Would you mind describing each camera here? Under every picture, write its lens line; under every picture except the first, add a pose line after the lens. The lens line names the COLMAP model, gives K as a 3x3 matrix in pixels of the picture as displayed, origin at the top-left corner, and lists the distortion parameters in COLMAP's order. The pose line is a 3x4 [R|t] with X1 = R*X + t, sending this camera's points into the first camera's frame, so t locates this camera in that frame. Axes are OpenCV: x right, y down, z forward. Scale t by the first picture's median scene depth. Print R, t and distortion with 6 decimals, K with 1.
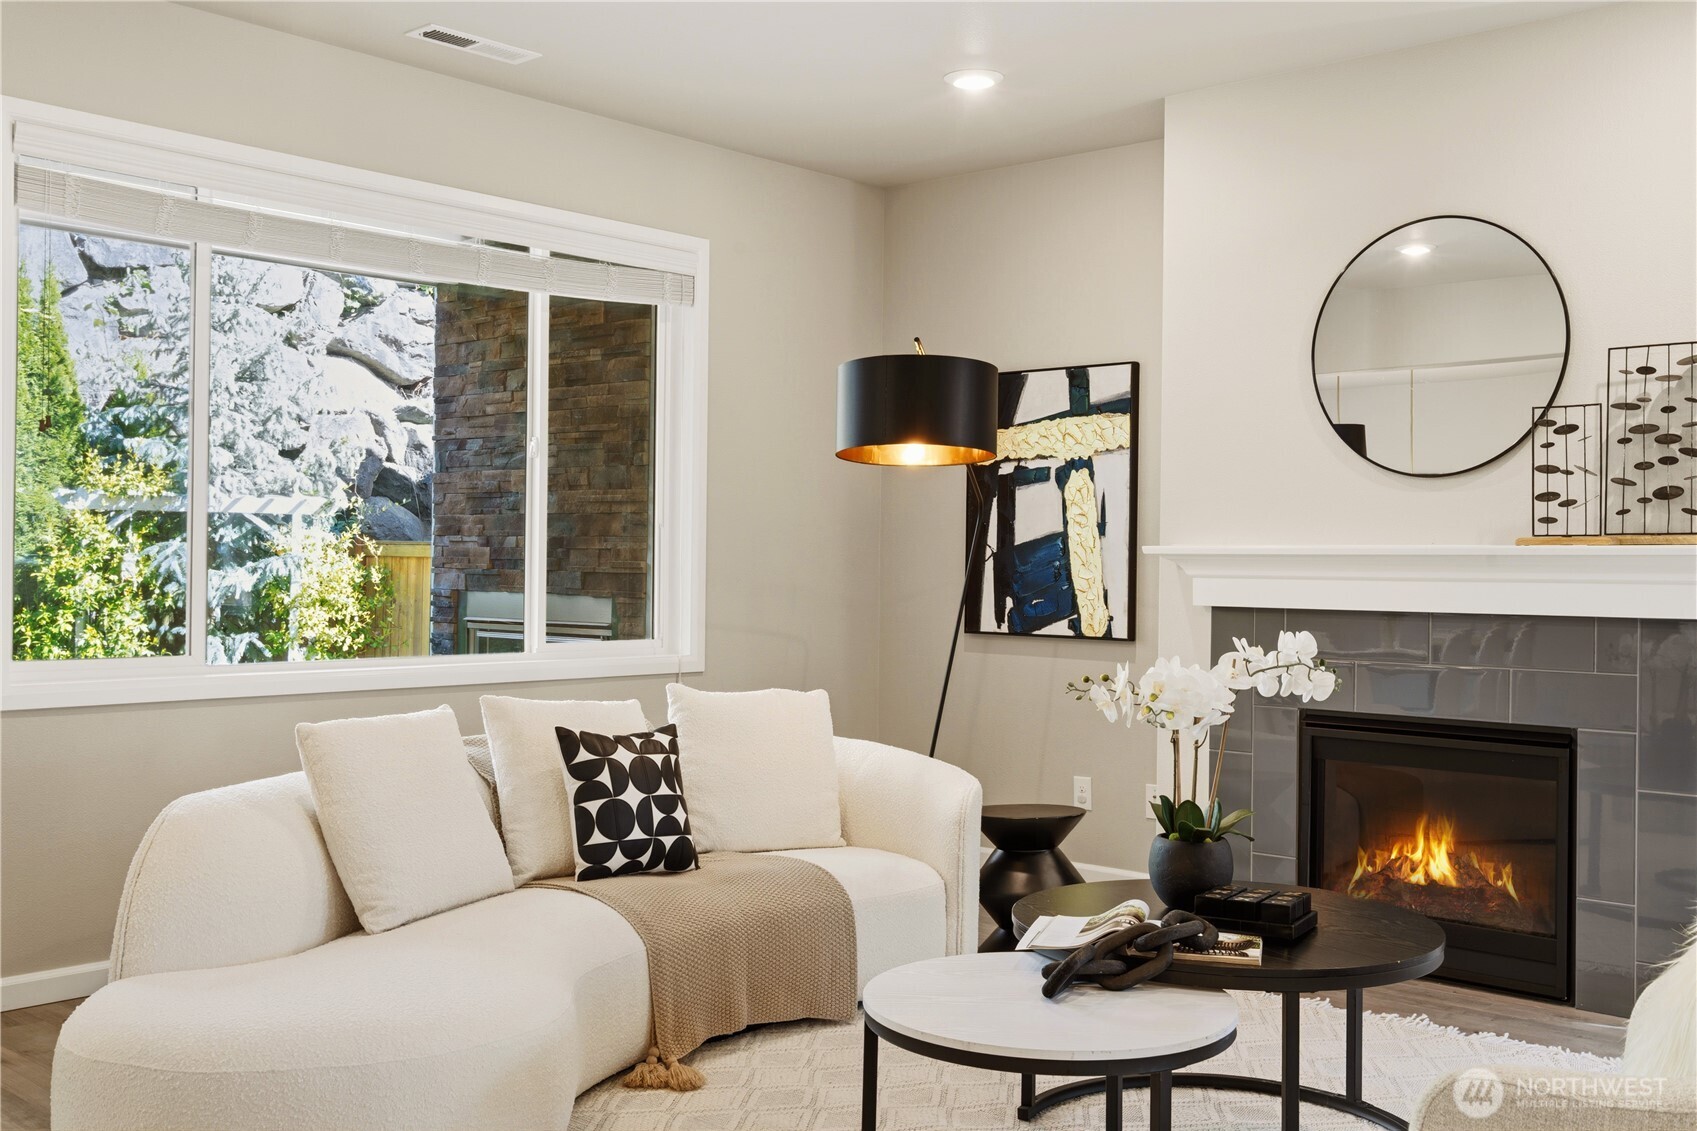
lens RADIAL K [[1665.1, 0, 839.0], [0, 1665.1, 566.5], [0, 0, 1]] dist [0.015190, -0.009859]
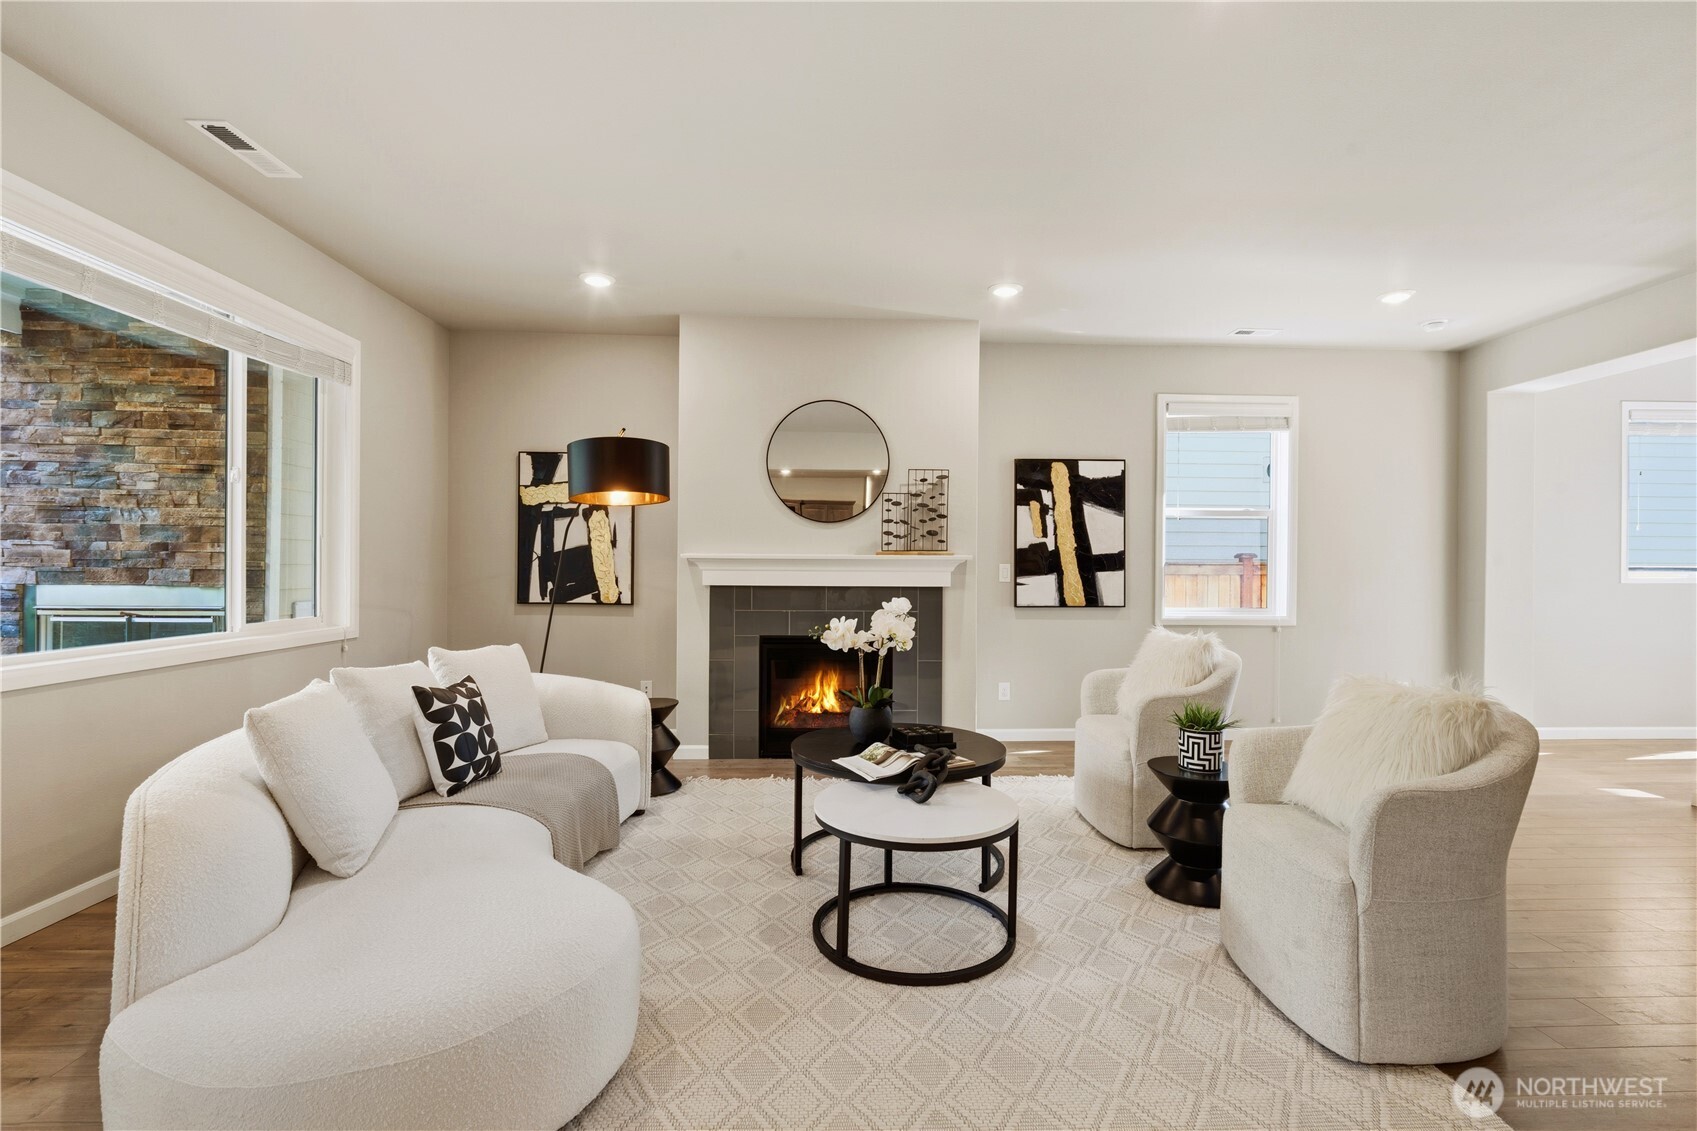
lens RADIAL K [[773.8, 0, 850.1], [0, 773.8, 569.4], [0, 0, 1]] dist [0.002930, 0.000636]
pose [[0.716247, -0.007761, 0.697803, -0.218407], [0.000588, 0.999945, 0.010519, -0.002826], [-0.697846, -0.007124, 0.716212, 0.189197]]
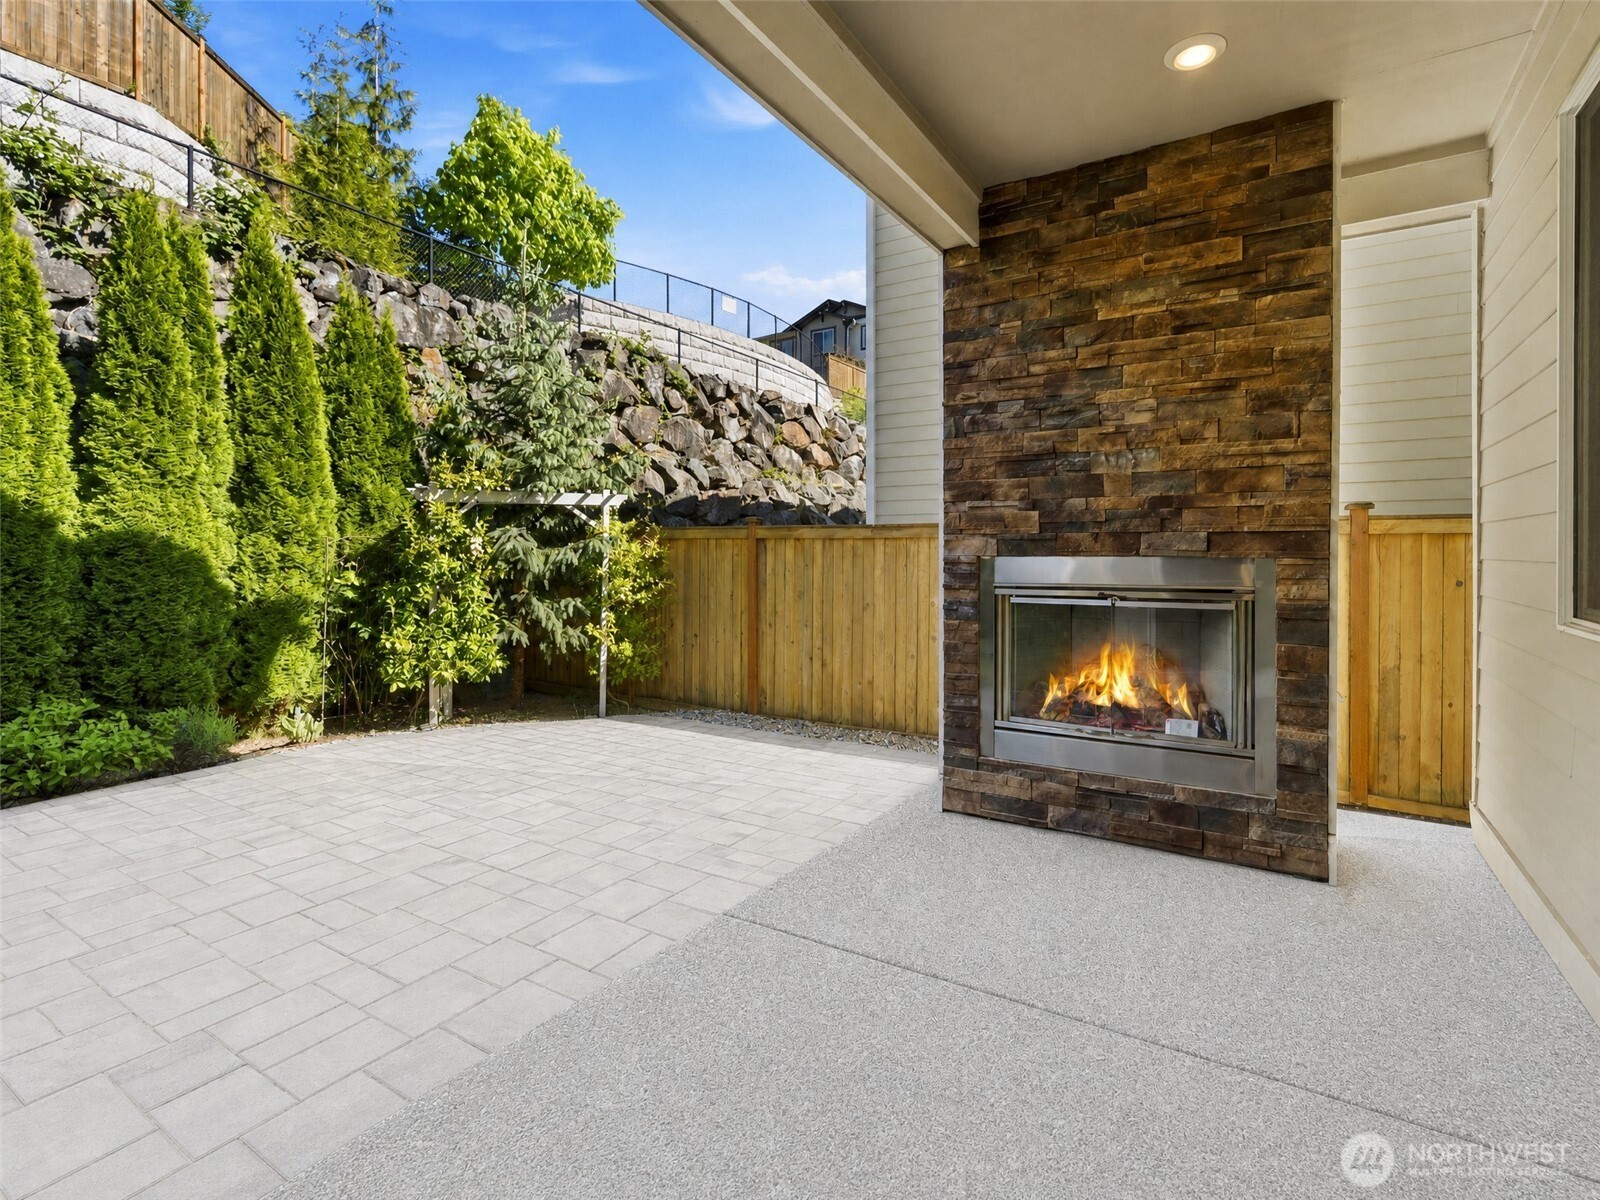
lens RADIAL K [[758.3, 0, 846.4], [0, 758.3, 559.6], [0, 0, 1]] dist [-0.003672, -0.000299]
pose [[0.978174, -0.014490, 0.207282, -0.455717], [0.012768, 0.999872, 0.009647, 0.012369], [-0.207395, -0.006790, 0.978234, 0.653900]]
